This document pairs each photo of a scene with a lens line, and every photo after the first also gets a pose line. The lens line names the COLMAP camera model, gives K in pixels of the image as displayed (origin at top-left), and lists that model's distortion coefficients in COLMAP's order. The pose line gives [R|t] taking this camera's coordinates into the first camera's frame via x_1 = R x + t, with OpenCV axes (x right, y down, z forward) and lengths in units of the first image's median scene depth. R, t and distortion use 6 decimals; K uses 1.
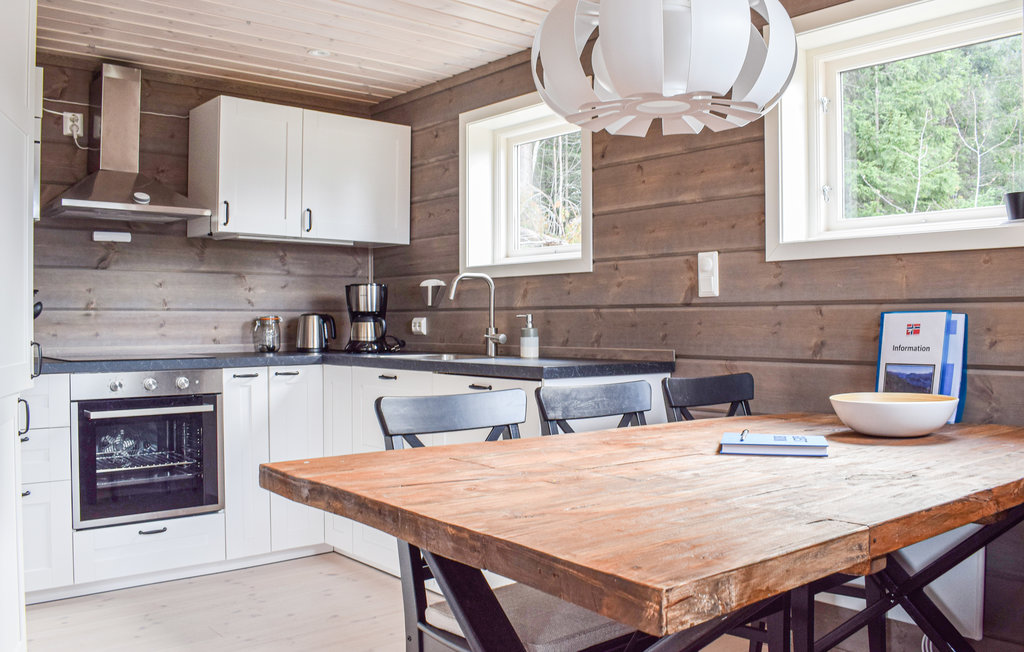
lens RADIAL K [[915.2, 0, 512.3], [0, 915.2, 323.9], [0, 0, 1]] dist [-0.020774, -0.006258]
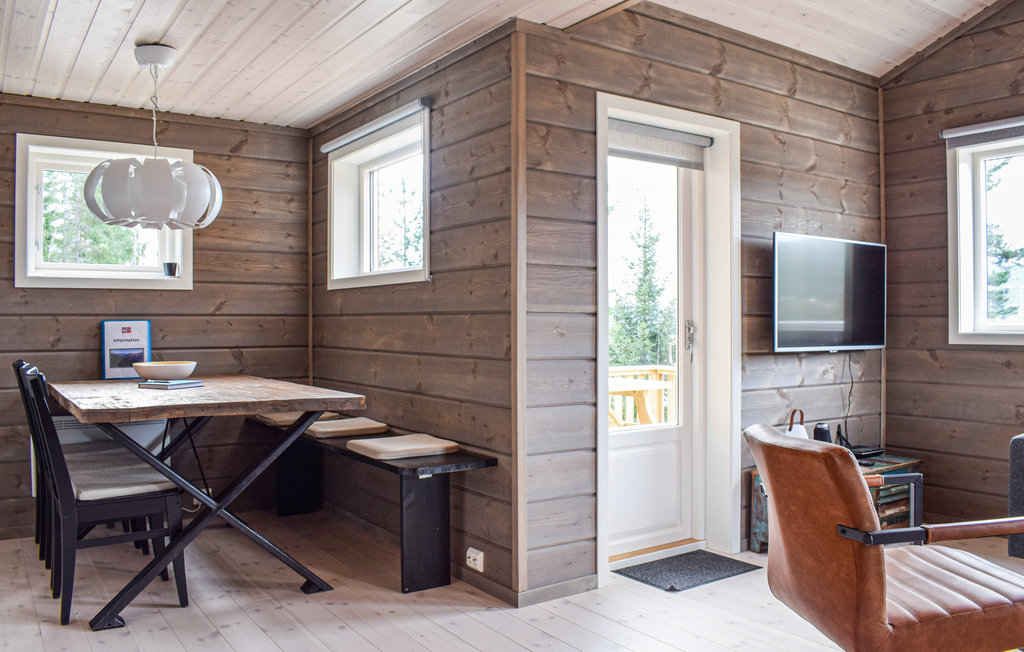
lens RADIAL K [[817.9, 0, 513.2], [0, 817.9, 327.3], [0, 0, 1]] dist [-0.087232, -0.010575]
pose [[0.095150, 0.000045, 0.995463, -1.006049], [0.007573, 0.999971, -0.000769, 0.006666], [-0.995434, 0.007612, 0.095147, 0.045141]]
